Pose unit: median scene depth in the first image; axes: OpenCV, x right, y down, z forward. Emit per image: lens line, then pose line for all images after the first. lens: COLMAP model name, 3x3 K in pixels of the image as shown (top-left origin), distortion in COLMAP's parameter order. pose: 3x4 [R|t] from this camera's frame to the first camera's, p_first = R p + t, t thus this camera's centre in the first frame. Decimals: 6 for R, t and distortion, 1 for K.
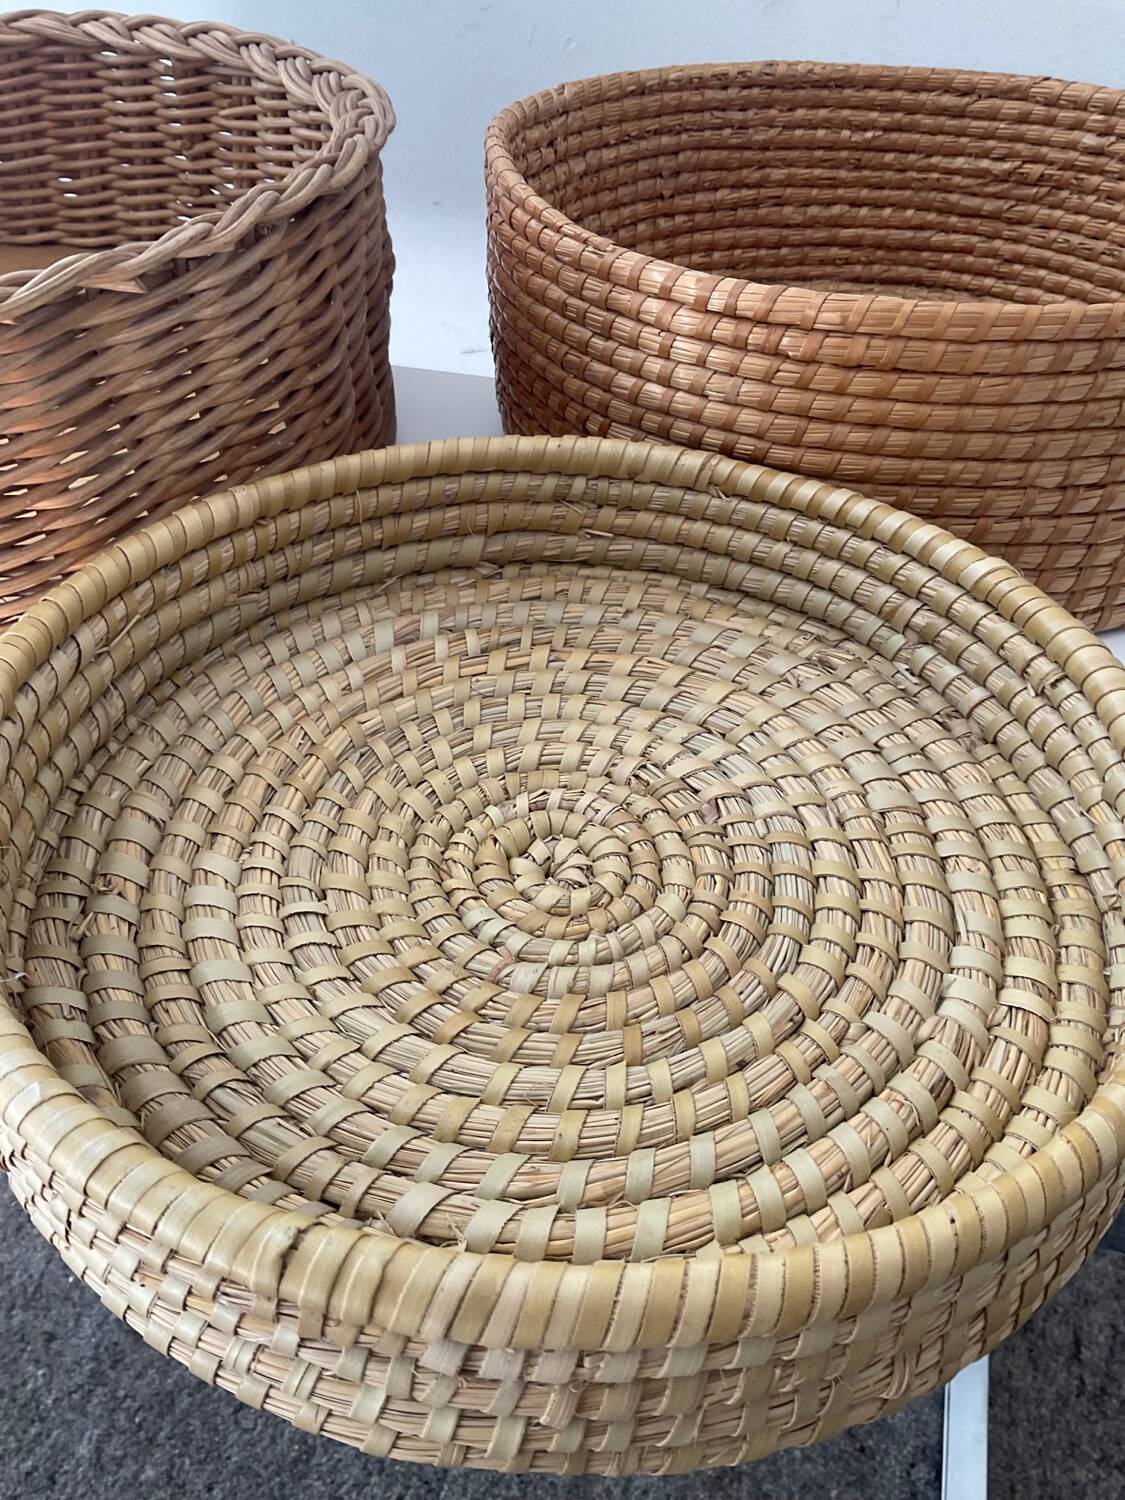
lens RADIAL K [[1236.8, 0, 543.4], [0, 1236.8, 762.0], [0, 0, 1]] dist [0.046173, -0.118956]
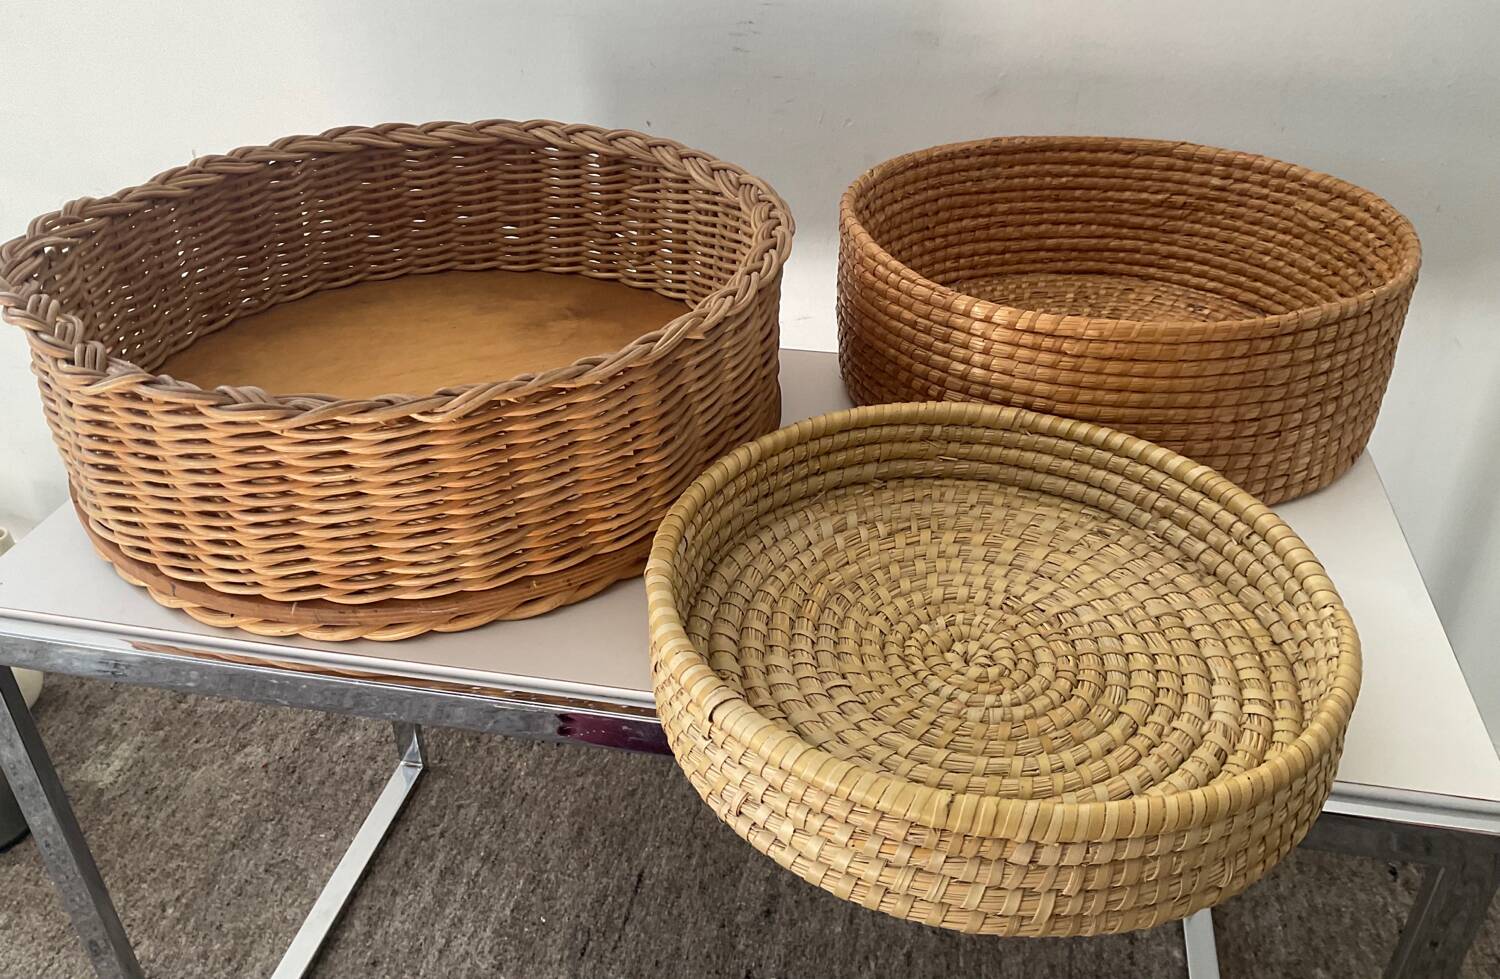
lens RADIAL K [[1258.8, 0, 717.7], [0, 1258.8, 455.8], [0, 0, 1]] dist [0.065448, -0.112633]
pose [[0.998396, -0.042529, 0.037381, -0.332442], [0.048220, 0.984674, -0.167606, 0.074313], [-0.029680, 0.169140, 0.985145, -0.632716]]
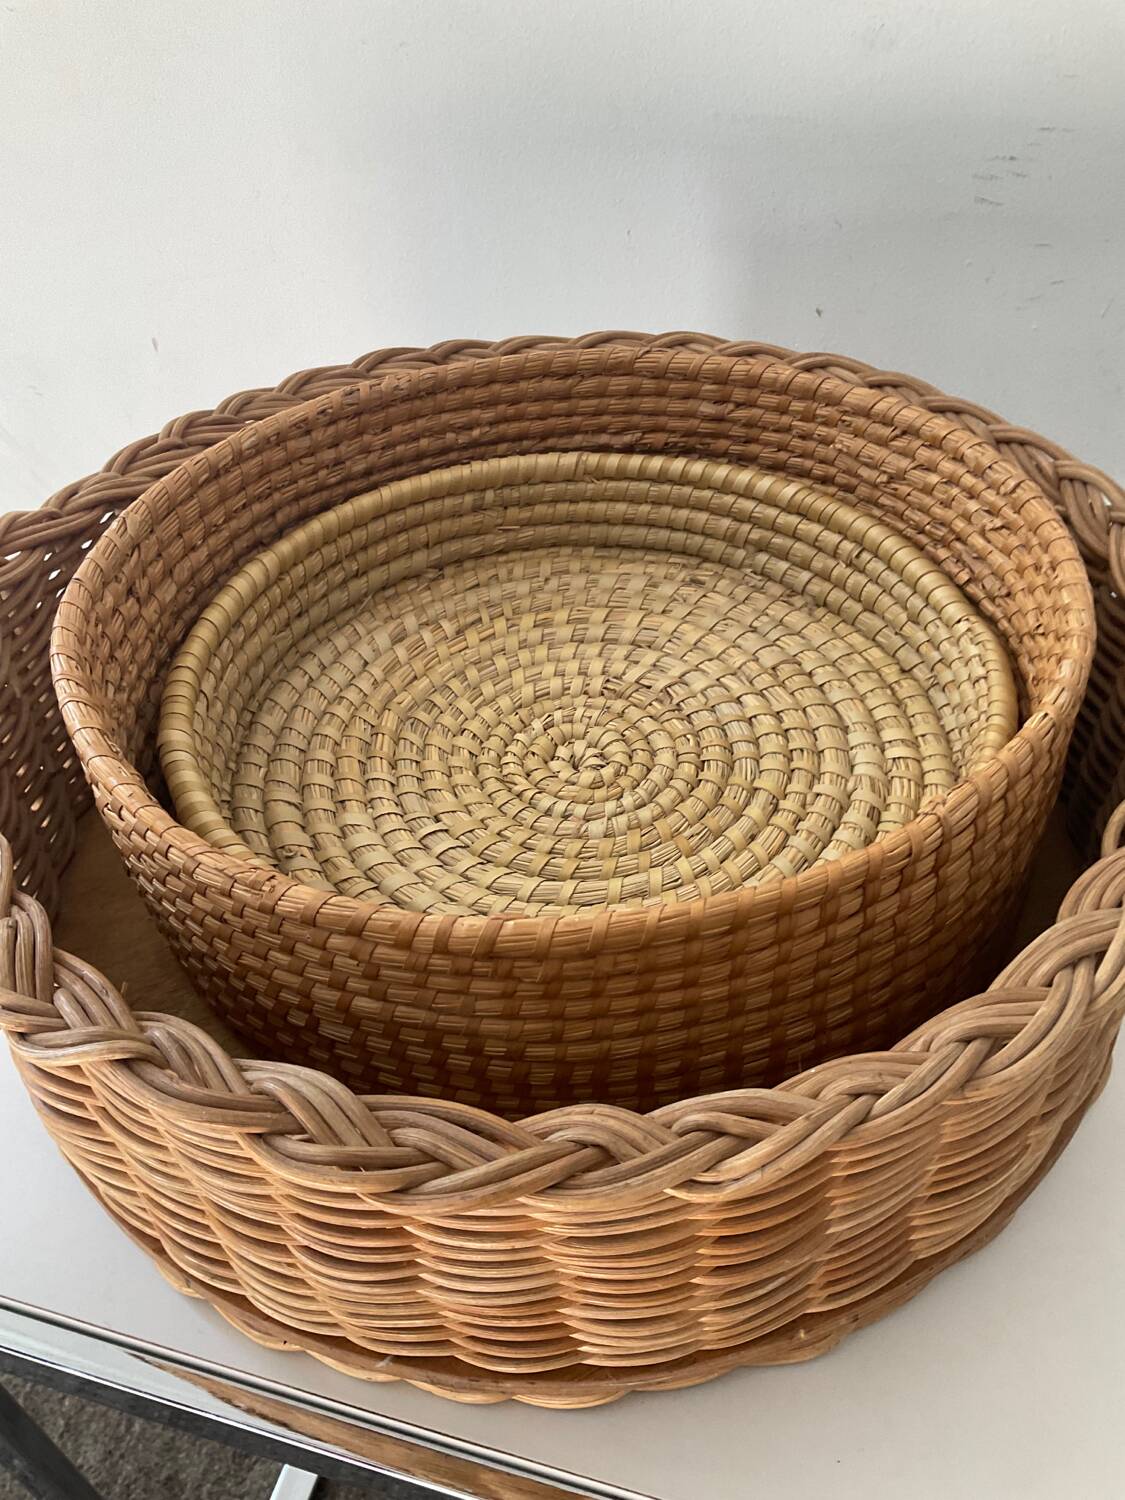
lens RADIAL K [[1253.8, 0, 562.8], [0, 1253.8, 764.3], [0, 0, 1]] dist [0.082131, -0.046222]
pose [[0.940791, -0.264199, 0.212395, -0.271854], [0.260486, 0.964390, 0.045805, 0.015574], [-0.216933, 0.012233, 0.976110, -0.355391]]
